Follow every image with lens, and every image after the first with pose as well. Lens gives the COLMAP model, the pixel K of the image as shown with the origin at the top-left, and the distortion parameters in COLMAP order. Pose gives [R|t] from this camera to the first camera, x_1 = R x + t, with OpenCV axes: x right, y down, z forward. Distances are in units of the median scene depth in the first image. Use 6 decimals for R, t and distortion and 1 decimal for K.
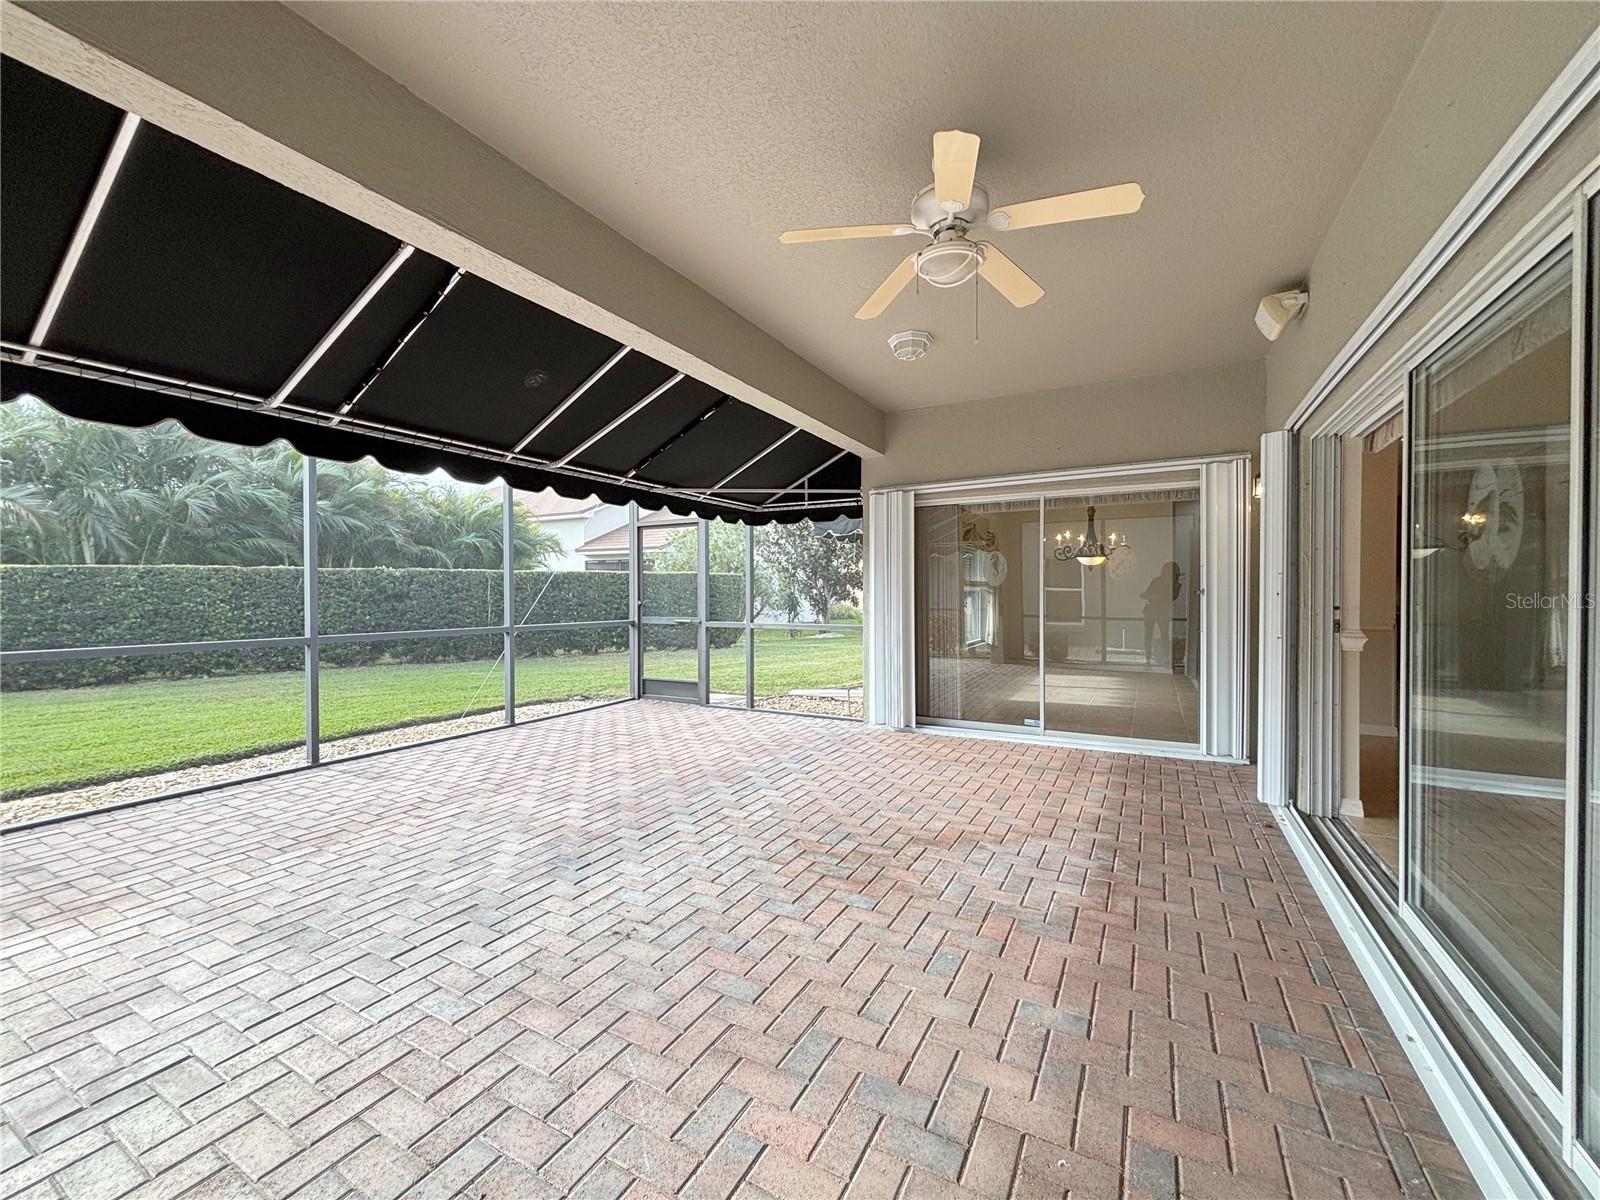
lens RADIAL K [[633.7, 0, 793.7], [0, 633.7, 601.2], [0, 0, 1]] dist [-0.002458, -0.000404]
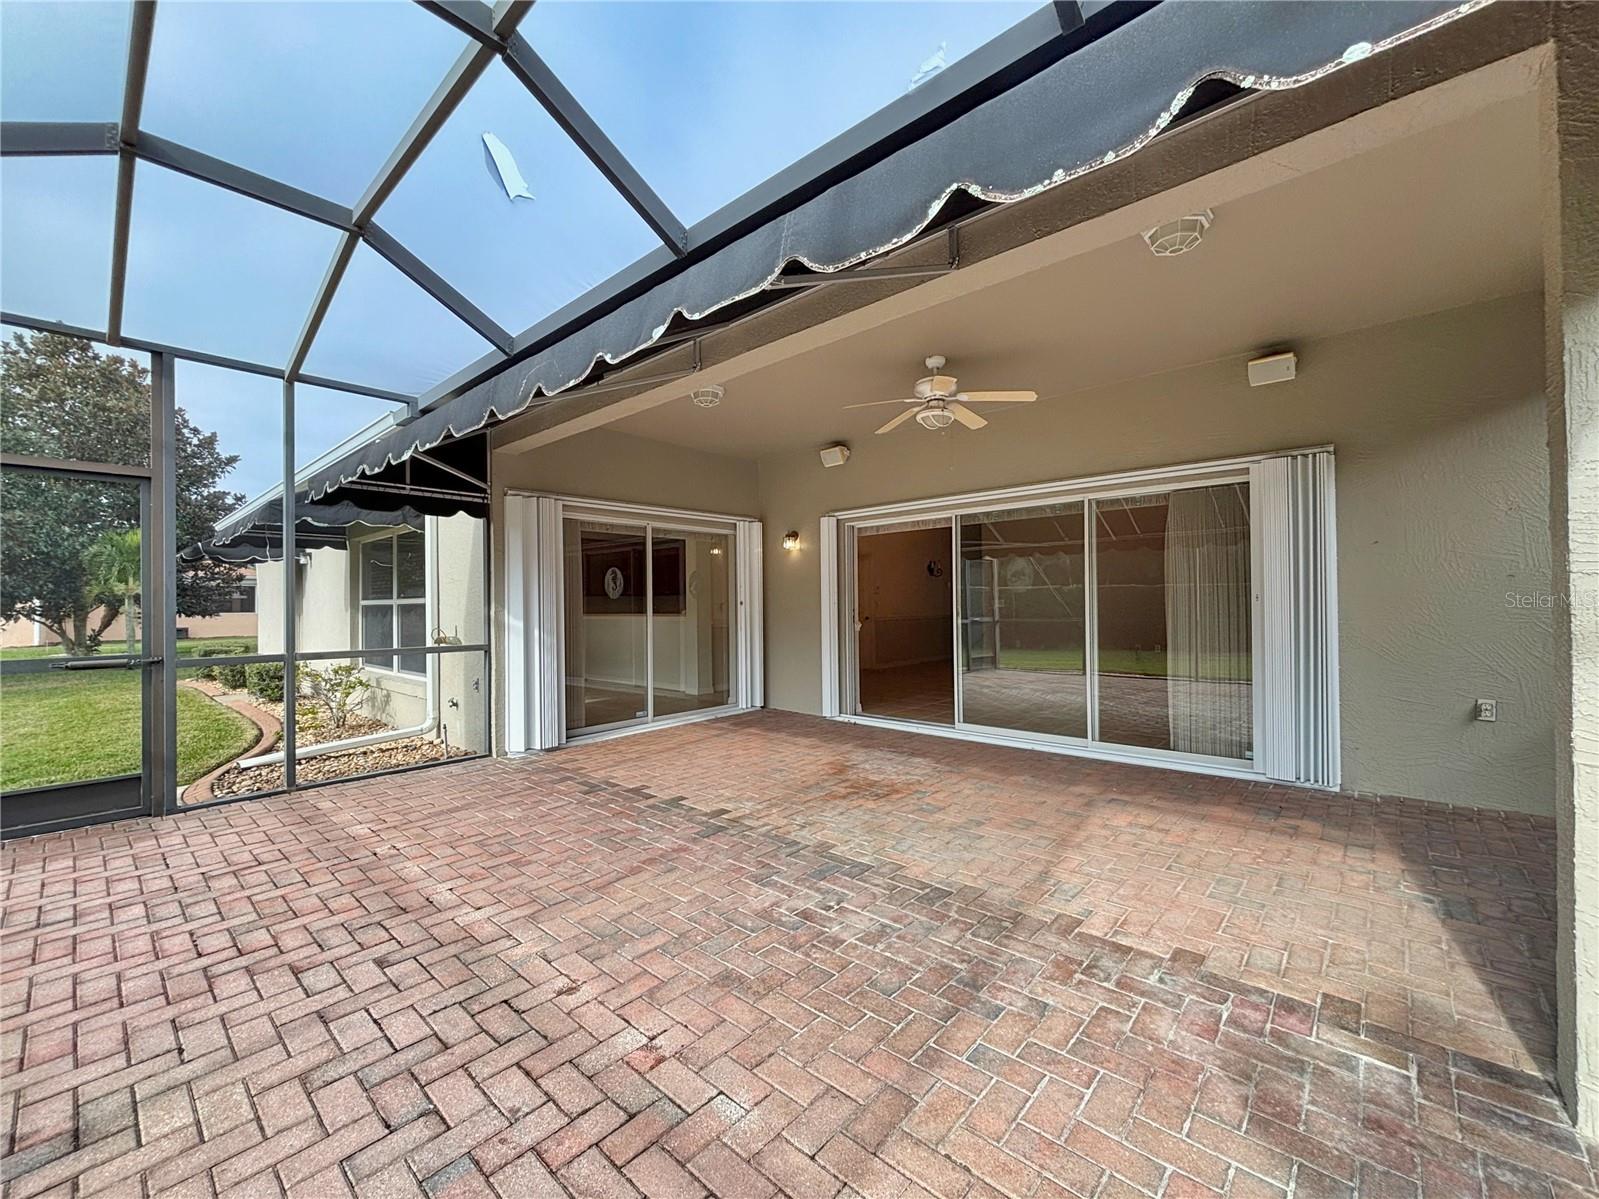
lens RADIAL K [[653.2, 0, 792.8], [0, 653.2, 598.2], [0, 0, 1]] dist [-0.000371, -0.000164]
pose [[0.225950, 0.013954, 0.974039, -0.748383], [0.026411, 0.999442, -0.020444, 0.007495], [-0.973781, 0.030345, 0.225455, 0.446211]]
